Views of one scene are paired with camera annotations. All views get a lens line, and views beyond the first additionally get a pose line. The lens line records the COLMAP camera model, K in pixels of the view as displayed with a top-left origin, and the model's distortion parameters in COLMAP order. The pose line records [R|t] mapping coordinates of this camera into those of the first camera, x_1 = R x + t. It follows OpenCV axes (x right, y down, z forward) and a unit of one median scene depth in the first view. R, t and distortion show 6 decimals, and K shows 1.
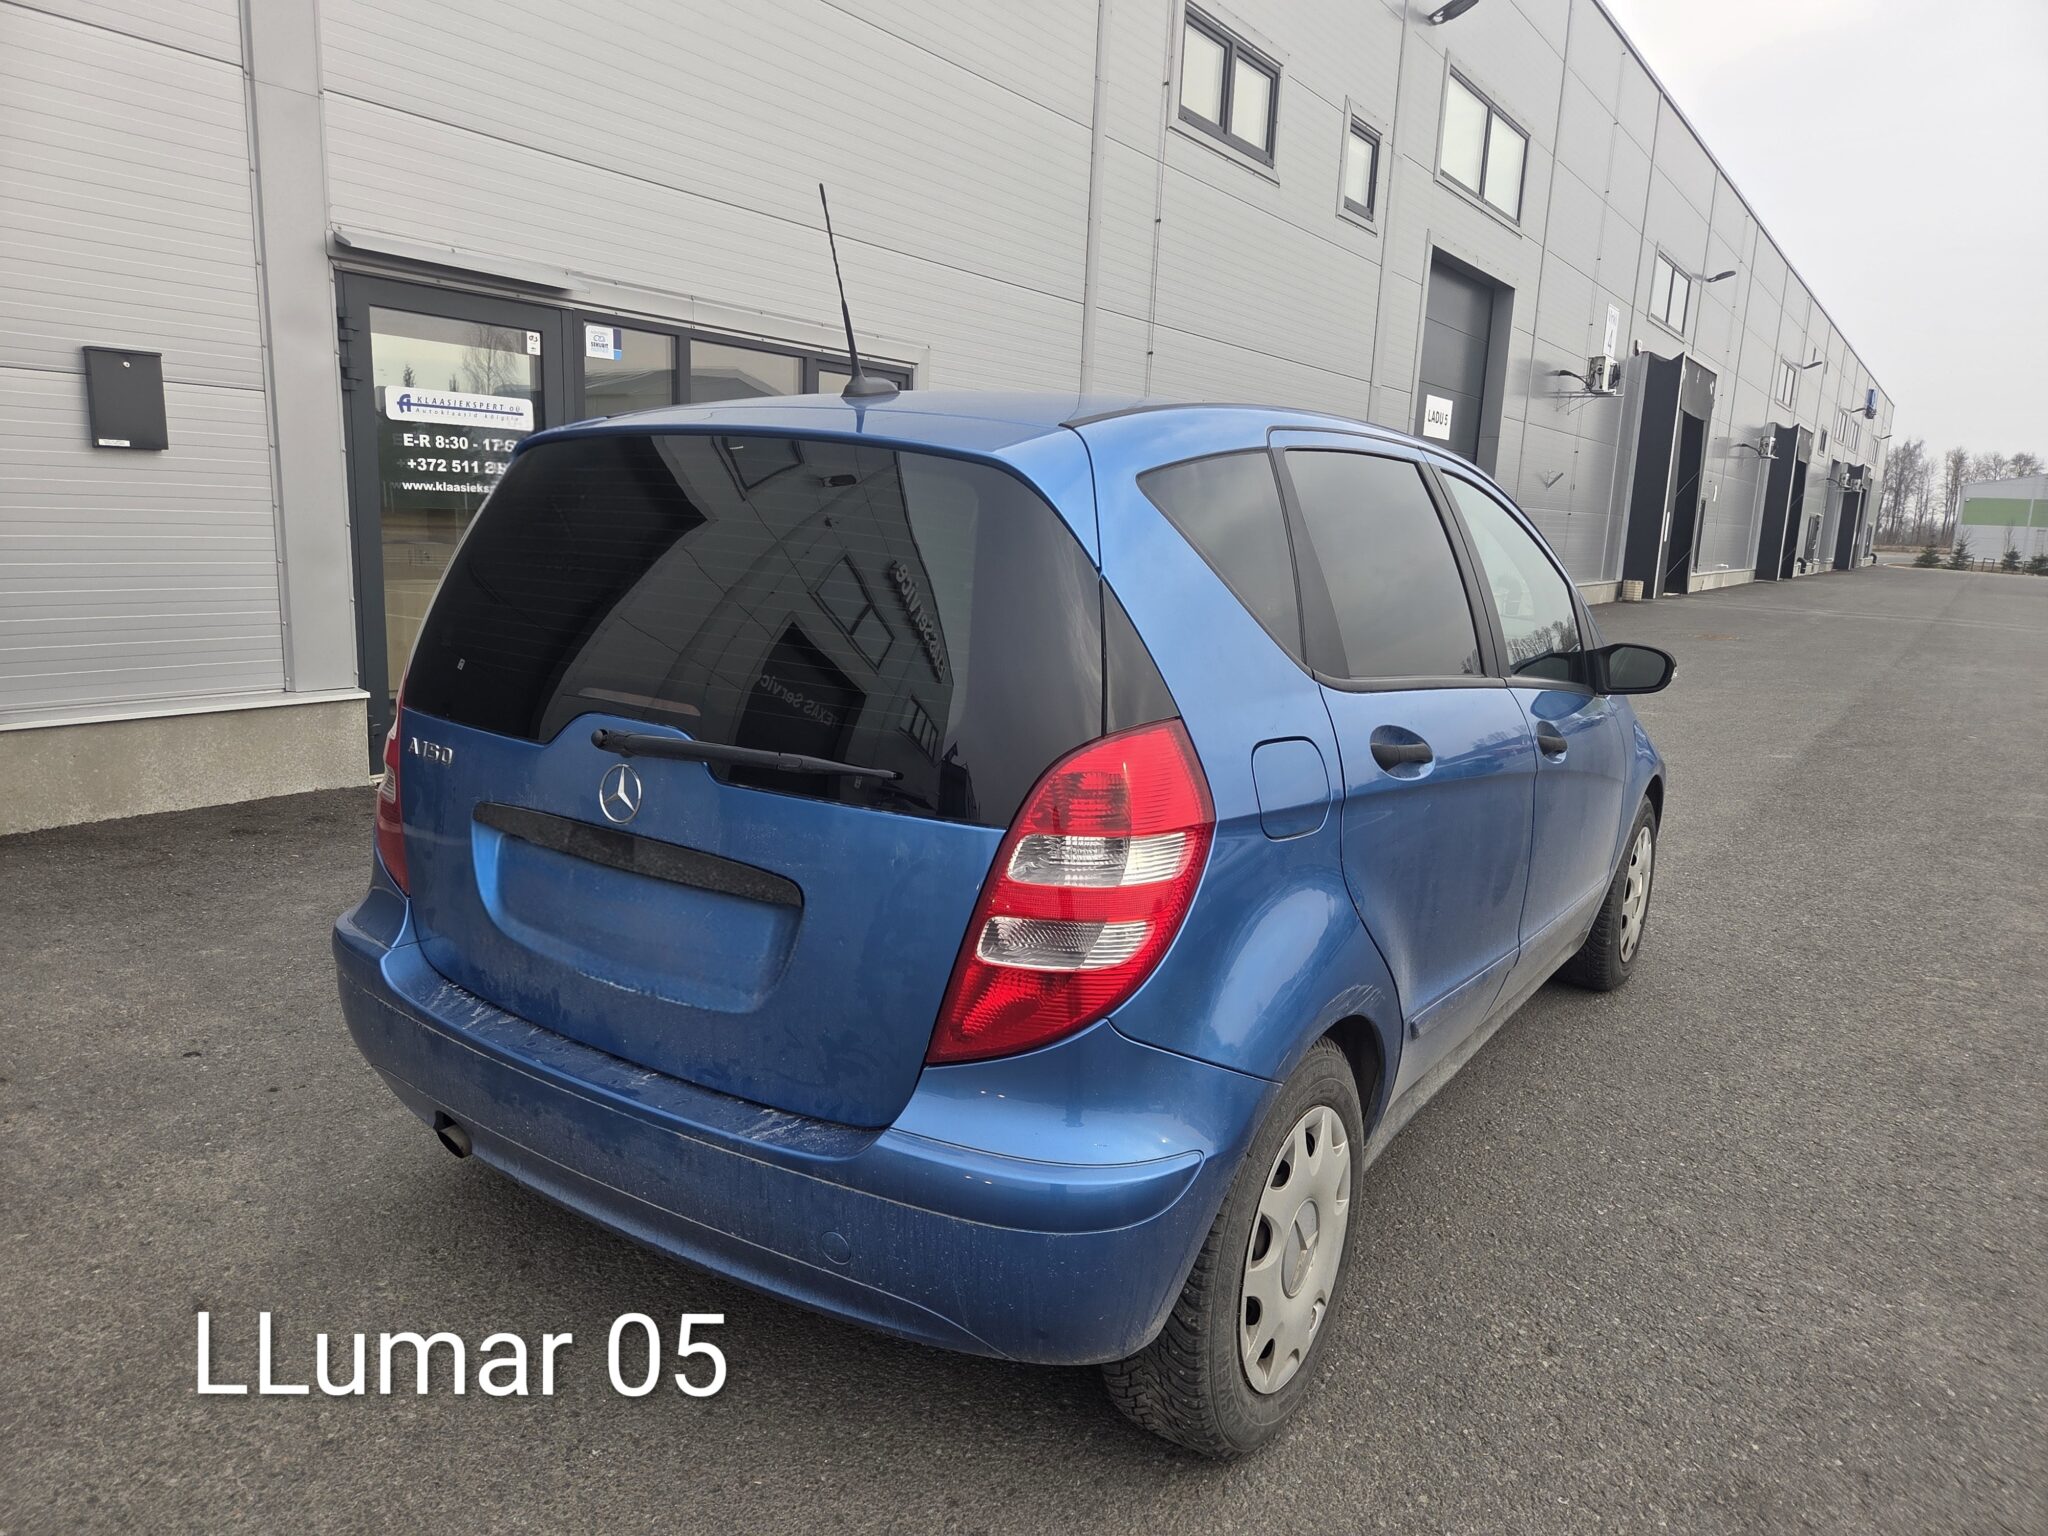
lens RADIAL K [[1368.0, 0, 1017.7], [0, 1368.0, 753.8], [0, 0, 1]] dist [0.059120, -0.042007]
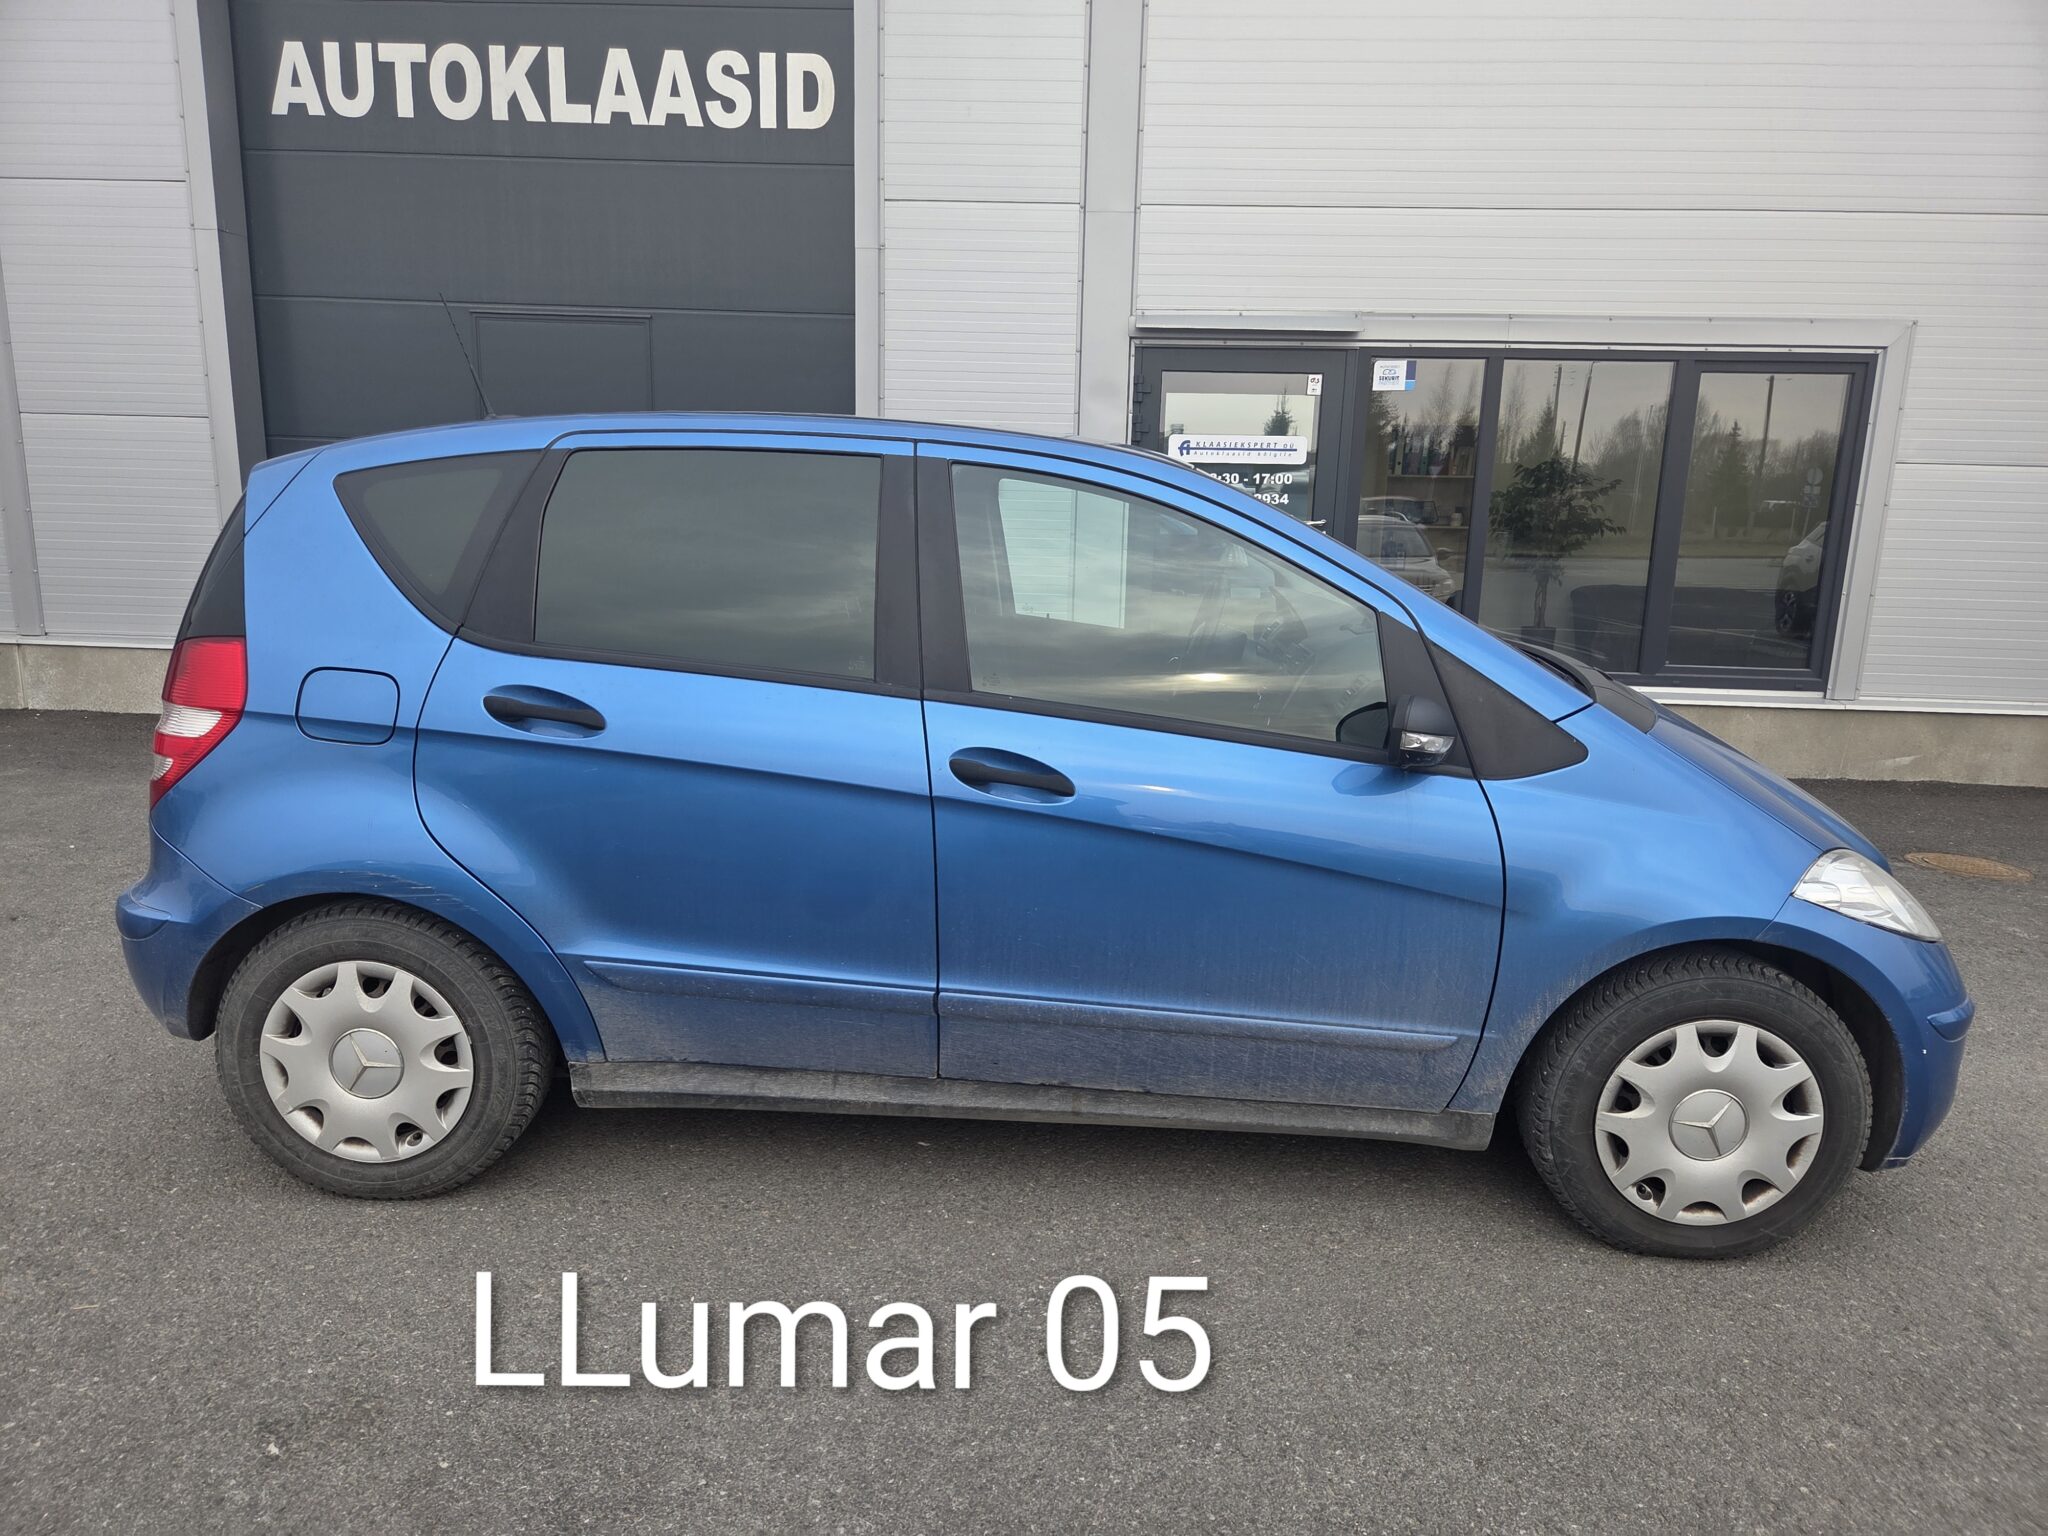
lens RADIAL K [[1368.0, 0, 1028.1], [0, 1368.0, 775.2], [0, 0, 1]] dist [0.059120, -0.042007]
pose [[0.538270, 0.139613, -0.831128, 0.515423], [-0.150800, 0.986223, 0.068003, -0.029820], [0.829171, 0.088730, 0.551907, 0.239054]]
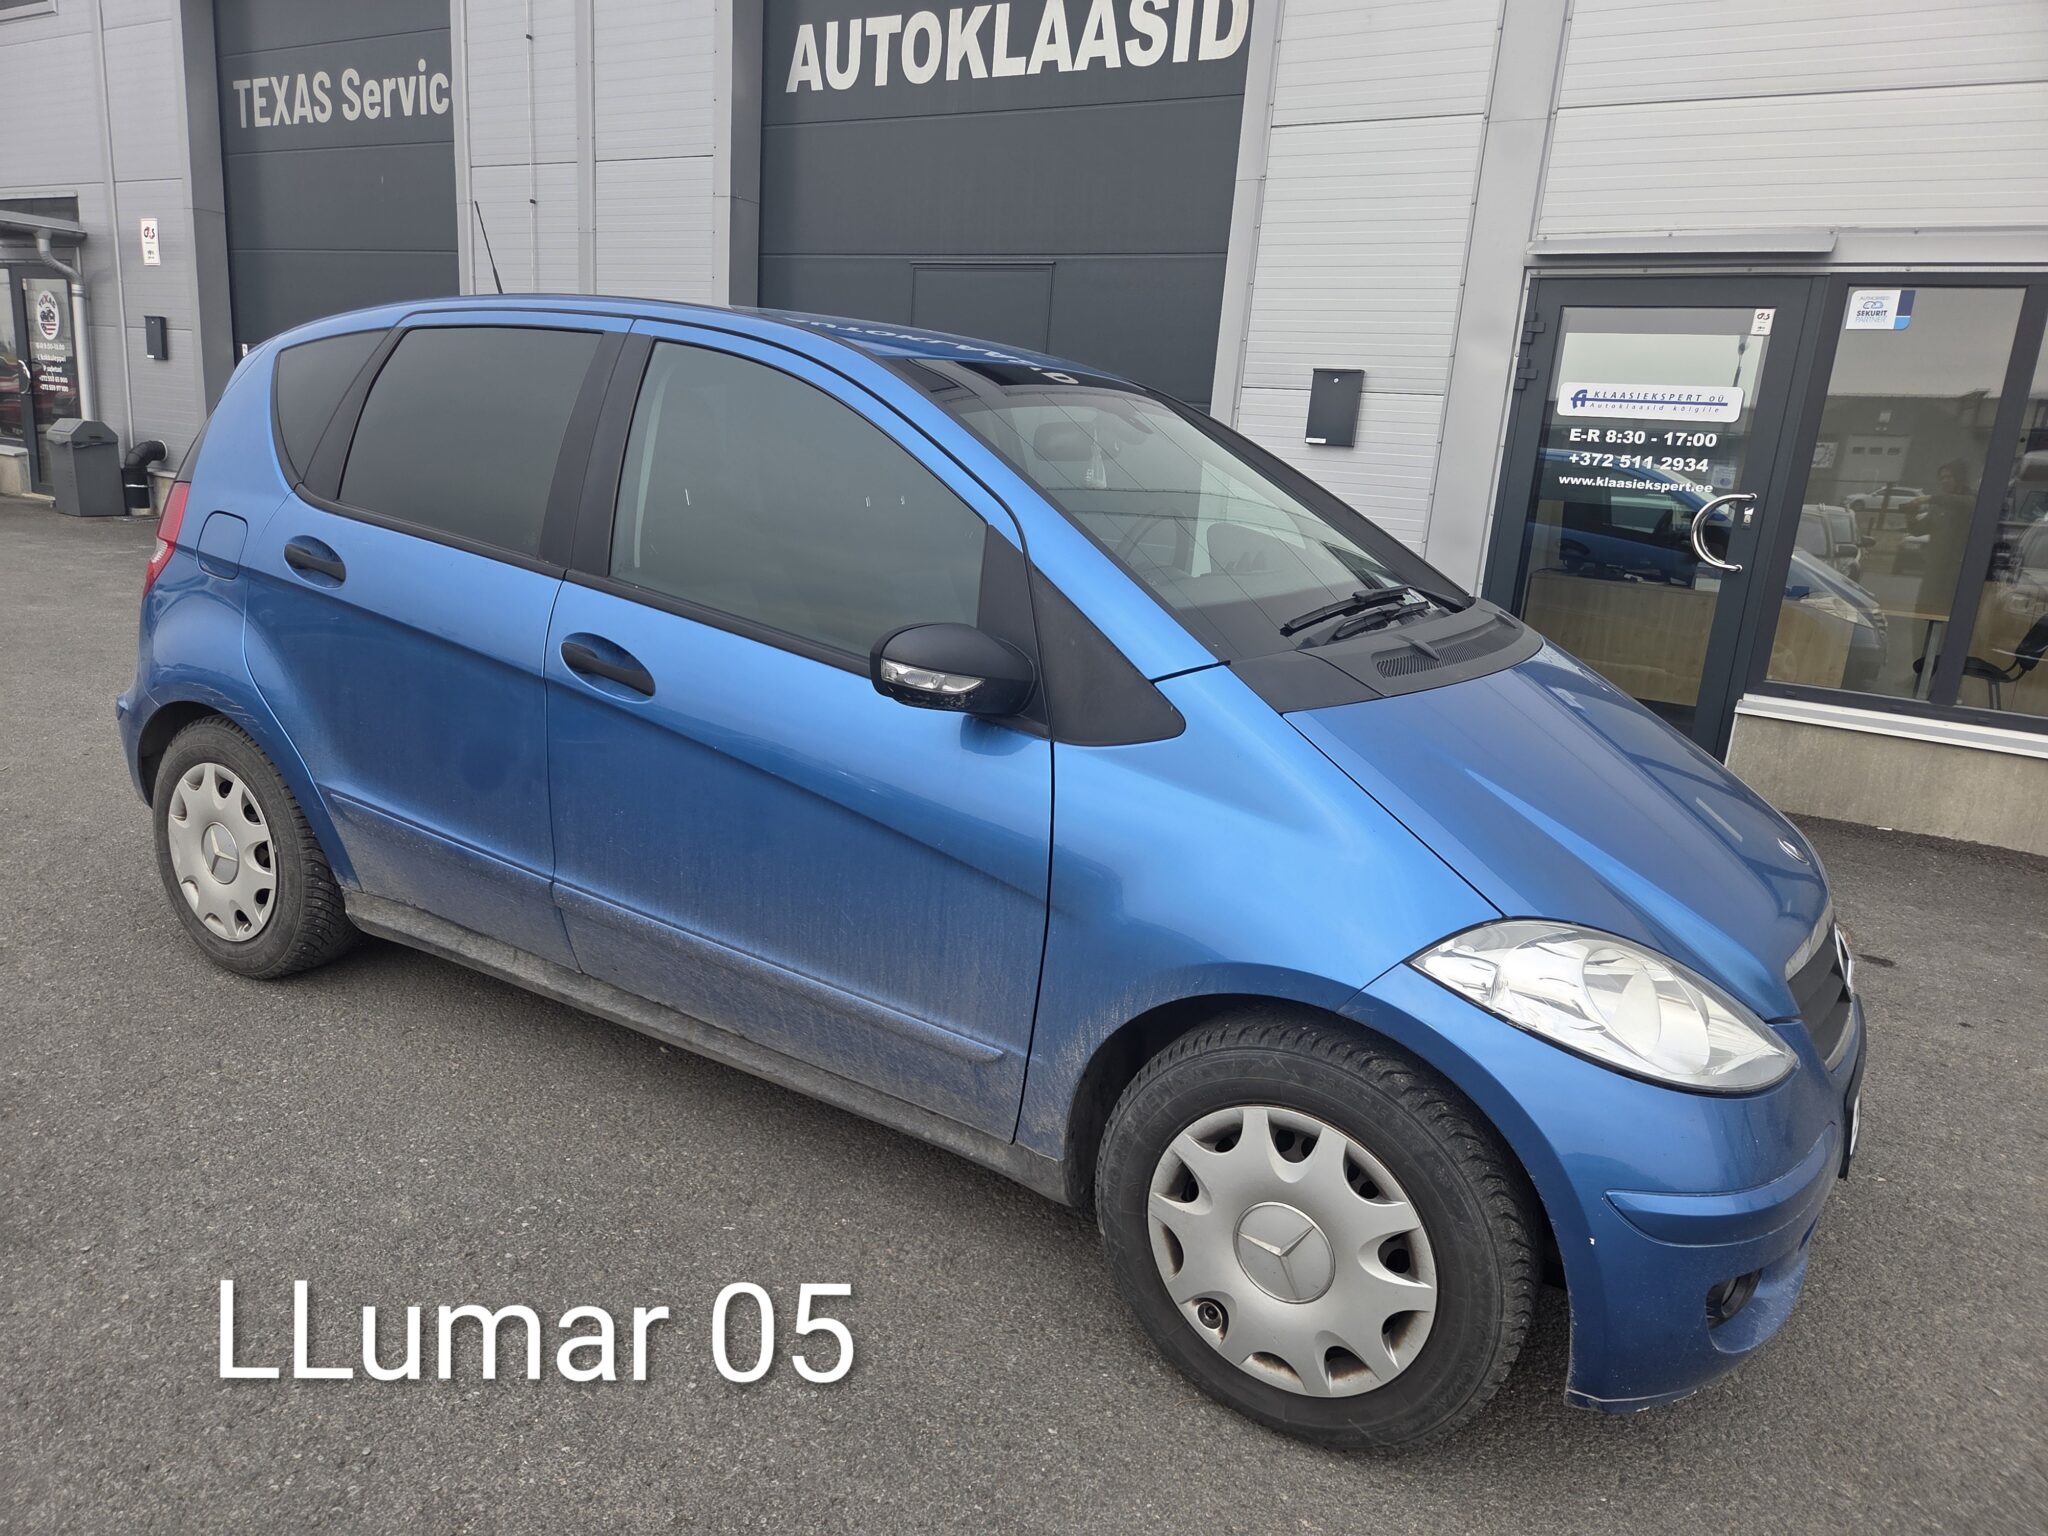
lens RADIAL K [[1368.0, 0, 1035.6], [0, 1368.0, 768.8], [0, 0, 1]] dist [0.059120, -0.042007]
pose [[0.064230, 0.194412, -0.978815, 0.569061], [-0.241613, 0.954688, 0.173765, -0.071549], [0.968245, 0.225333, 0.108292, 0.549930]]
